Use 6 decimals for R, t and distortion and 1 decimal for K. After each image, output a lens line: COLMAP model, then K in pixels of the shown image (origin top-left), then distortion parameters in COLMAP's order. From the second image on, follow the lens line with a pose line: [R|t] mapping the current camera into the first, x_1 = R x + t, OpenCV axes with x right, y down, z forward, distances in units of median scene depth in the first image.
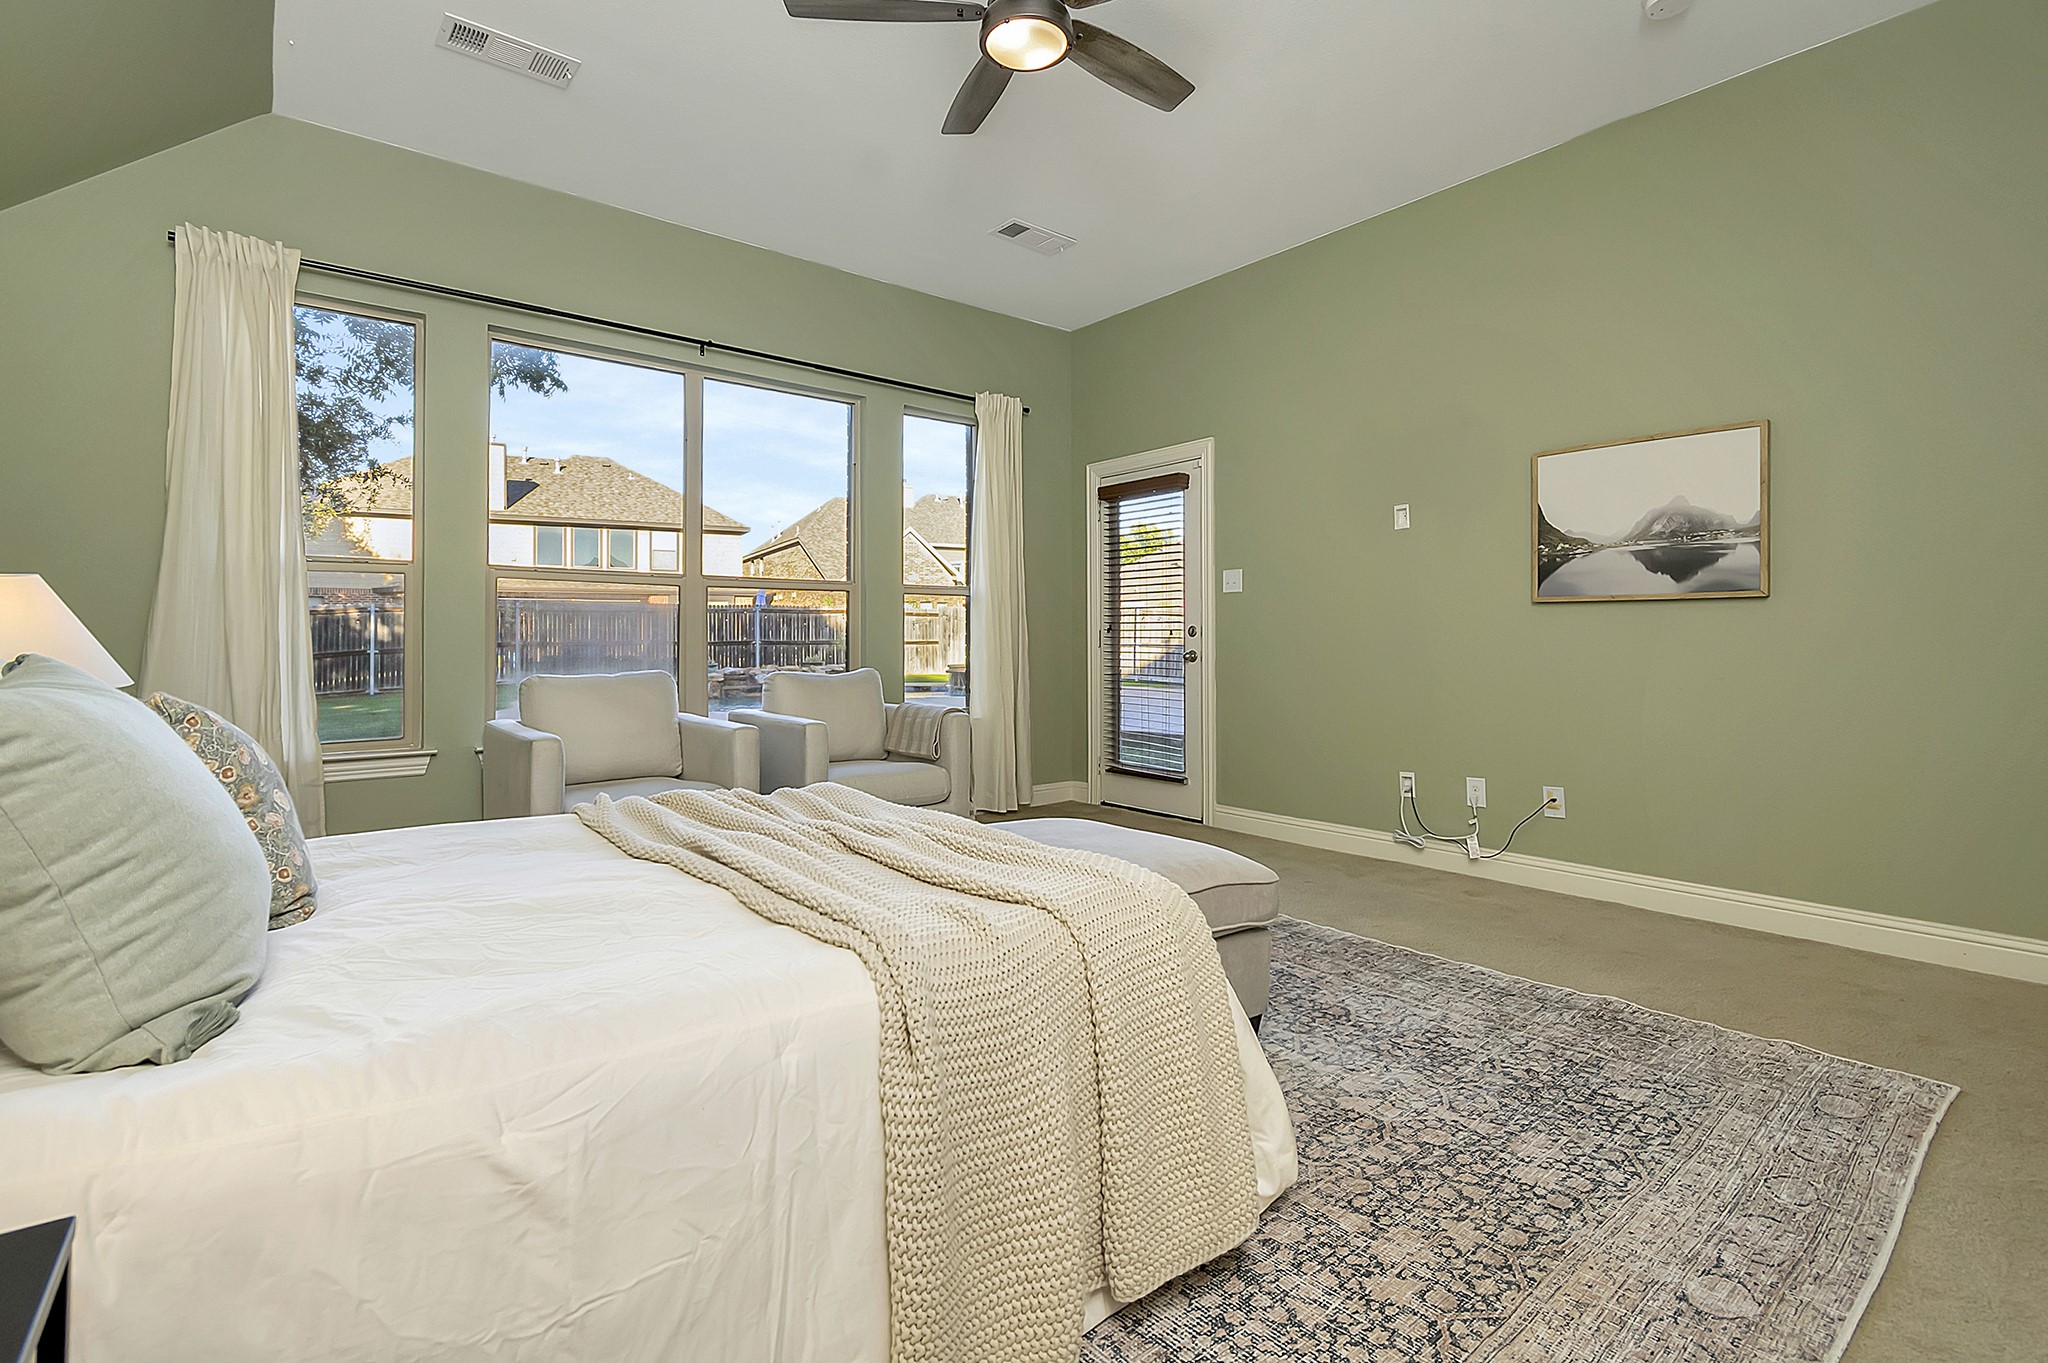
lens RADIAL K [[938.3, 0, 990.5], [0, 938.3, 626.7], [0, 0, 1]] dist [0.005634, -0.003432]
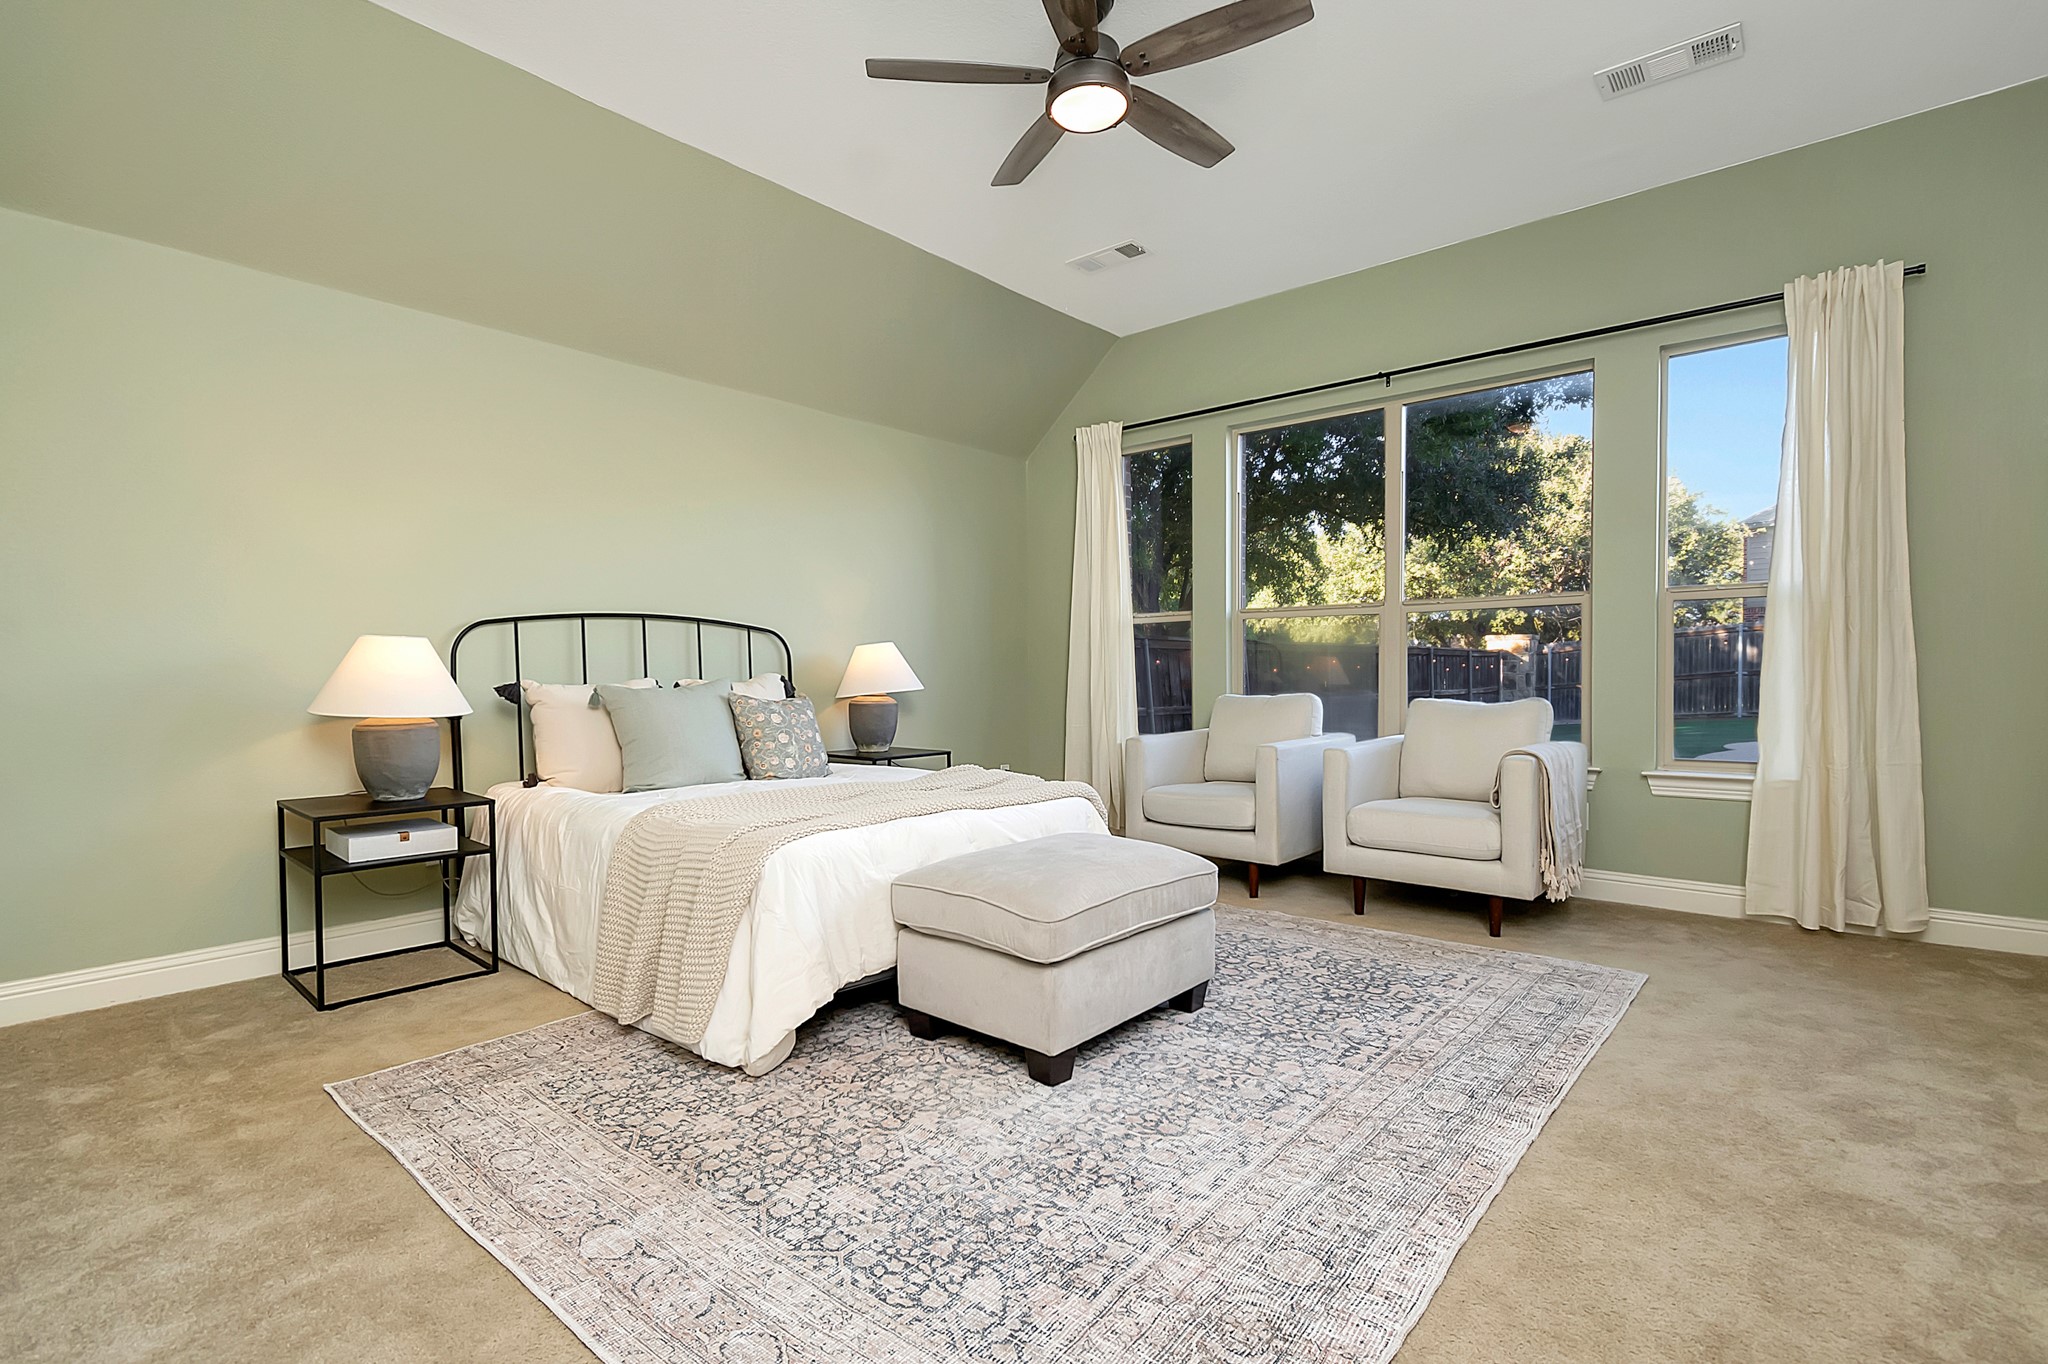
lens RADIAL K [[938.3, 0, 1024.1], [0, 938.3, 692.7], [0, 0, 1]] dist [0.005634, -0.003432]
pose [[0.207403, 0.024104, -0.977958, 0.862086], [0.023534, 0.999284, 0.029621, 0.005182], [0.977972, -0.029159, 0.206688, 0.551827]]
